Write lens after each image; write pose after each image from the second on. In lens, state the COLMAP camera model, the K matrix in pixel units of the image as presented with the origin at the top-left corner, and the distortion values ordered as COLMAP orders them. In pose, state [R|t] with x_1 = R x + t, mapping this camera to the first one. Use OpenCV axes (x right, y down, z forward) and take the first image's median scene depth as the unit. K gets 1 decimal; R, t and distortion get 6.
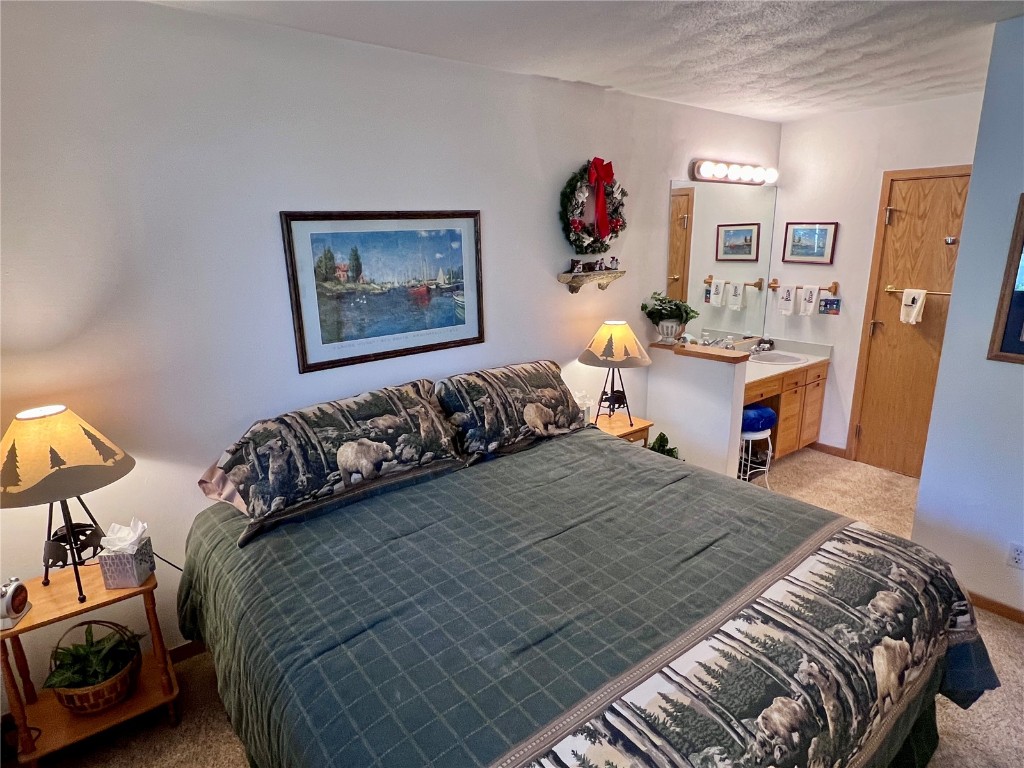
lens RADIAL K [[584.8, 0, 508.0], [0, 584.8, 381.8], [0, 0, 1]] dist [0.000734, 0.000709]
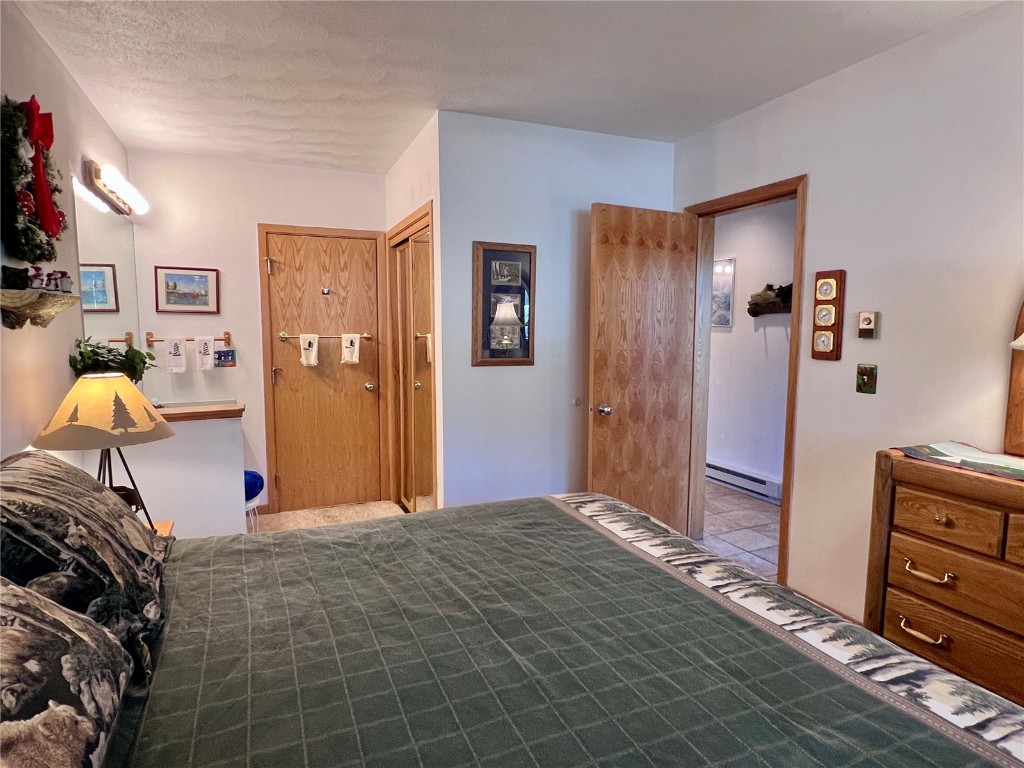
lens RADIAL K [[584.8, 0, 508.0], [0, 584.8, 381.8], [0, 0, 1]] dist [0.000734, 0.000709]
pose [[0.254145, -0.079928, 0.963858, -0.263402], [0.232108, 0.972496, 0.019443, -0.007765], [-0.938902, 0.218778, 0.265707, 0.390821]]
